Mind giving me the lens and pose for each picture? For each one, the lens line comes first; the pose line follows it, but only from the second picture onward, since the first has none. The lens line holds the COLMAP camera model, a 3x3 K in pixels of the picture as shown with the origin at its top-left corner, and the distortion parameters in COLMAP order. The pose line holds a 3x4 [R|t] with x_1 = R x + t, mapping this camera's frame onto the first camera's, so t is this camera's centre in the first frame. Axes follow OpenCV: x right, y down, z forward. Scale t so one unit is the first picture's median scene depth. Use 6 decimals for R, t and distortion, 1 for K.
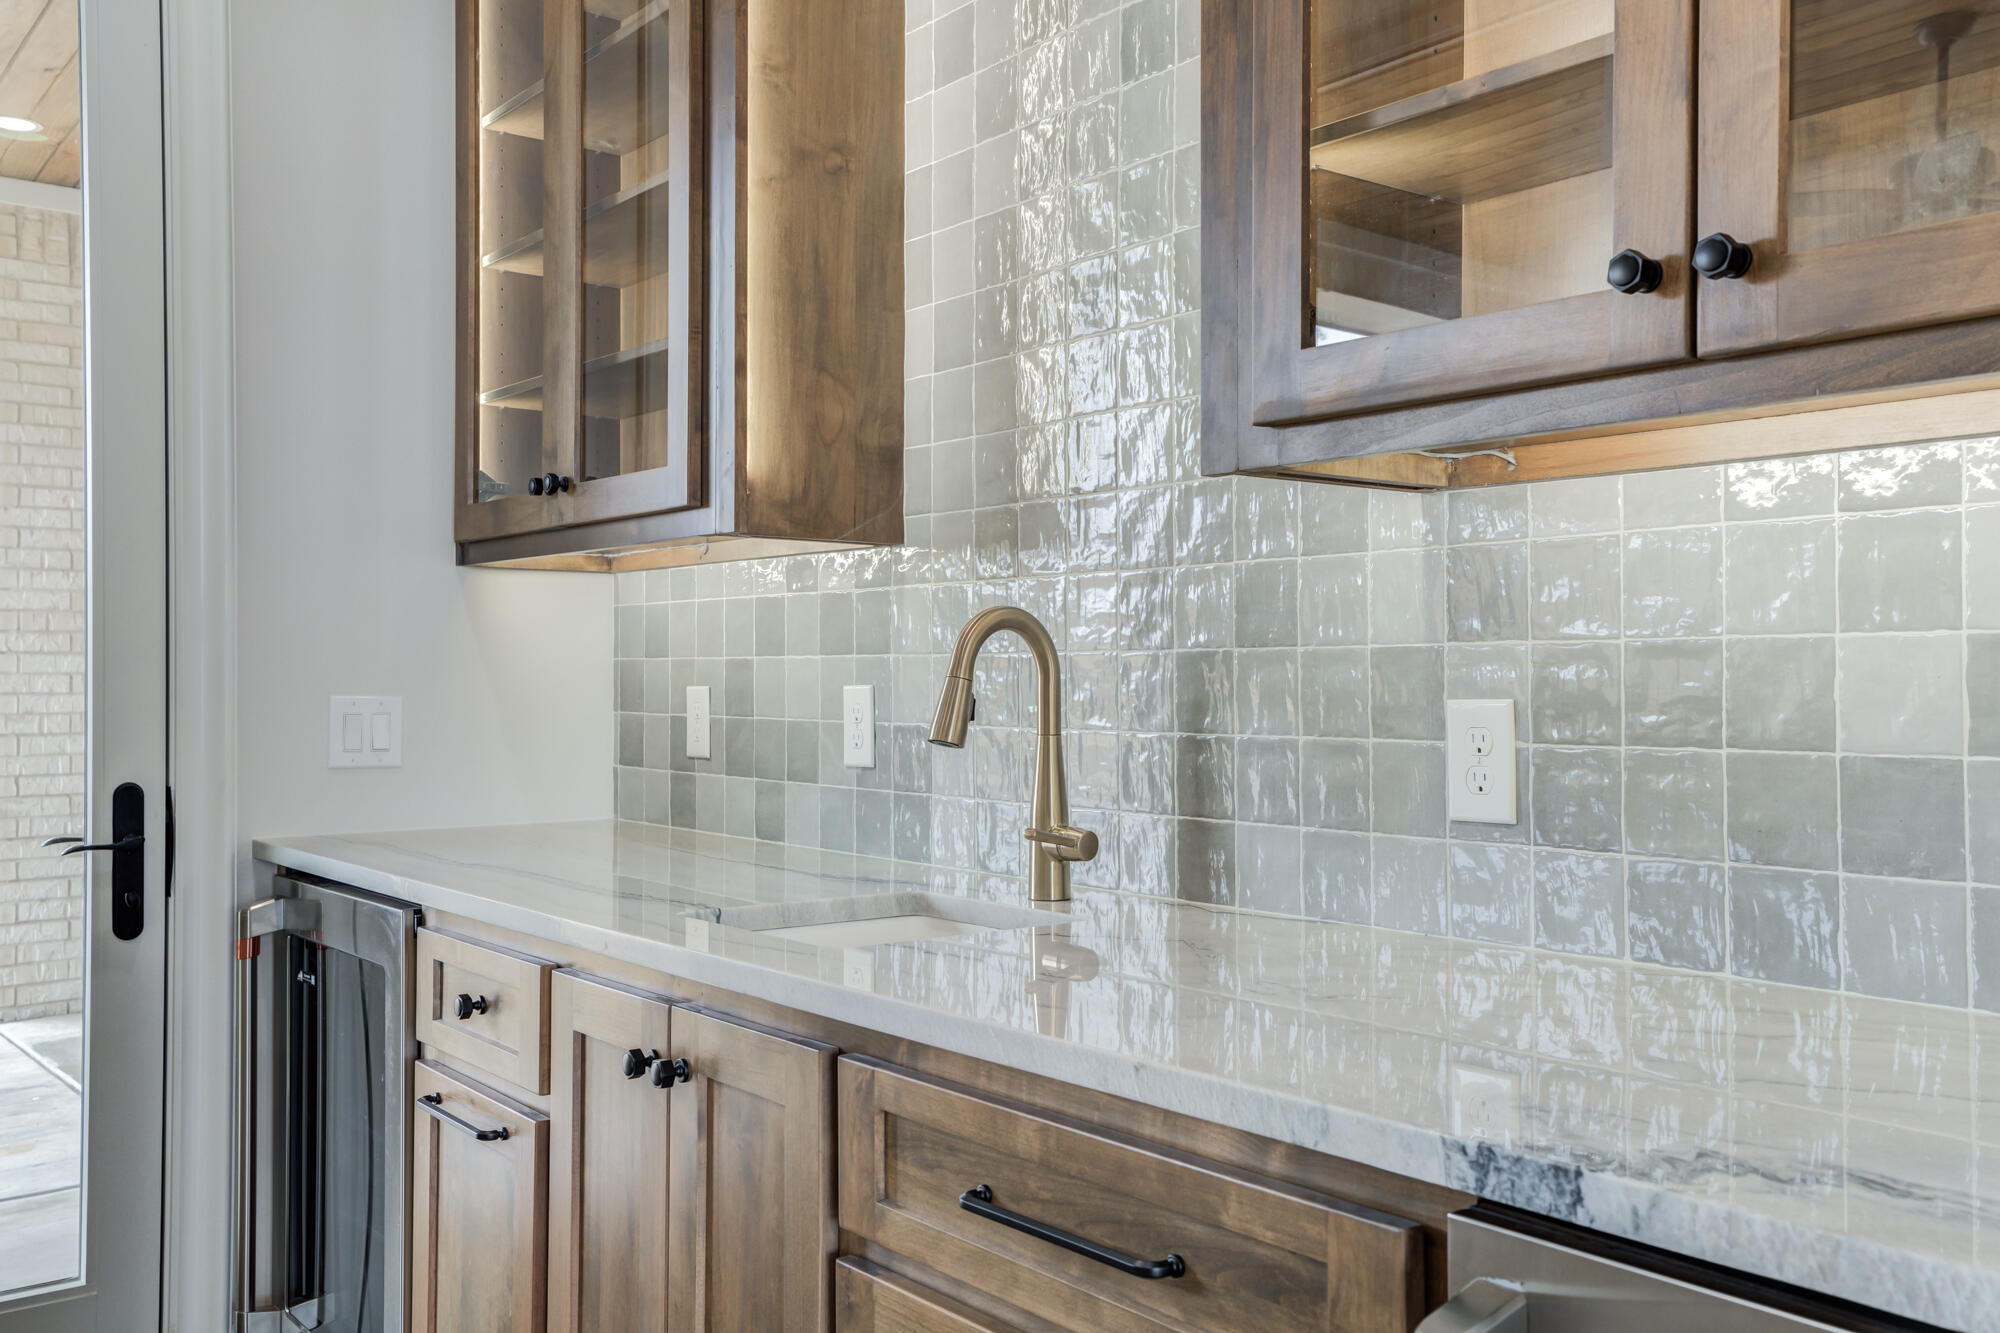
lens RADIAL K [[1852.1, 0, 1003.2], [0, 1852.1, 666.6], [0, 0, 1]] dist [0.012684, 0.000000]
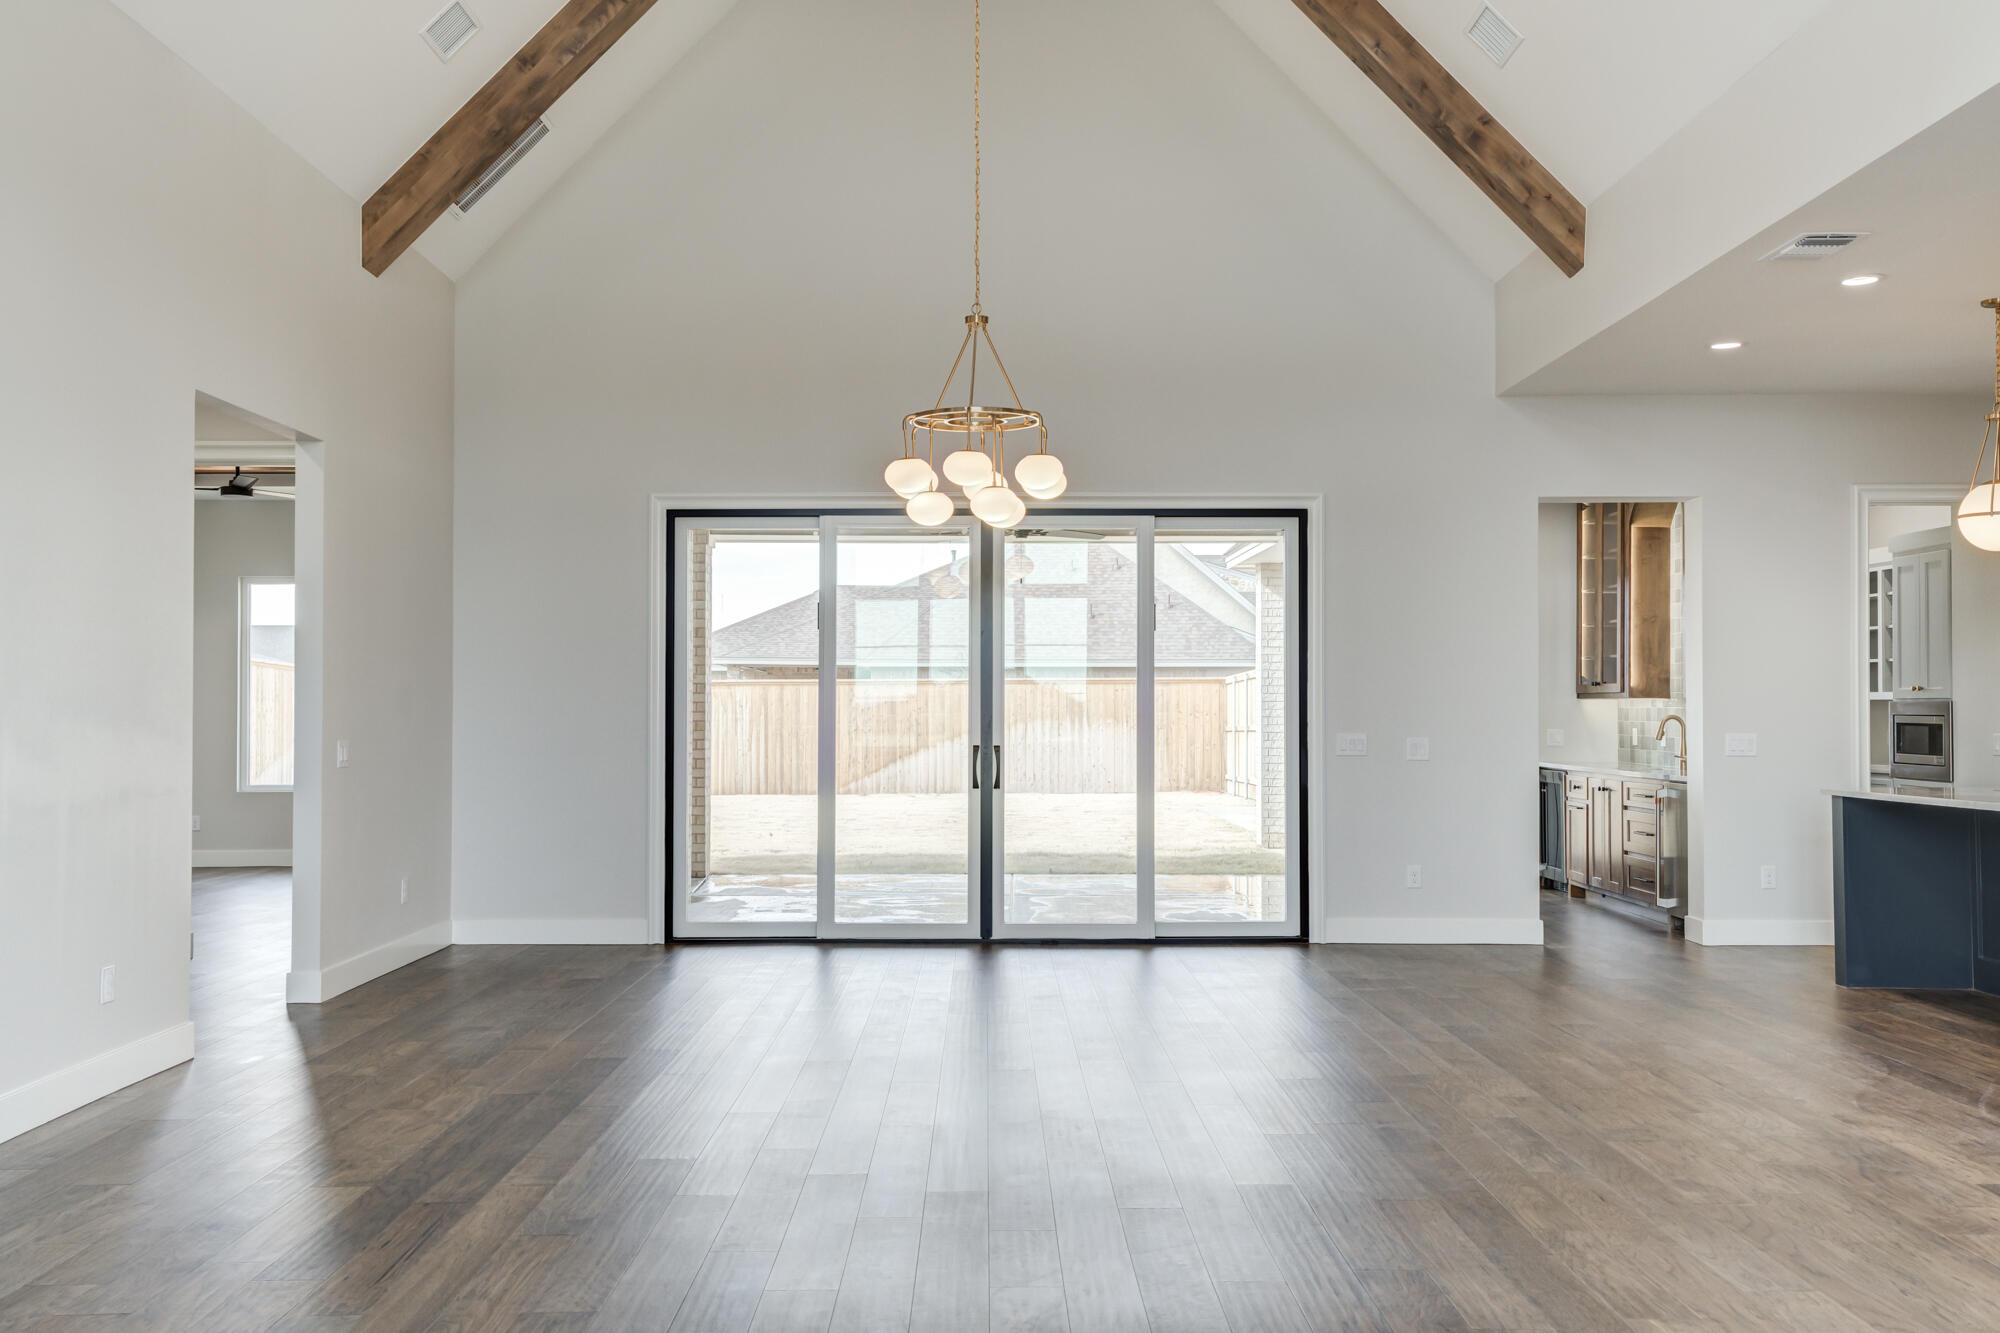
lens RADIAL K [[1775.0, 0, 1024.0], [0, 1775.0, 676.6], [0, 0, 1]] dist [0.049888, -0.019804]
pose [[0.818671, -0.006808, -0.574222, 1.207192], [0.000933, 0.999944, -0.010525, -0.076205], [0.574262, 0.008080, 0.818632, -3.649832]]
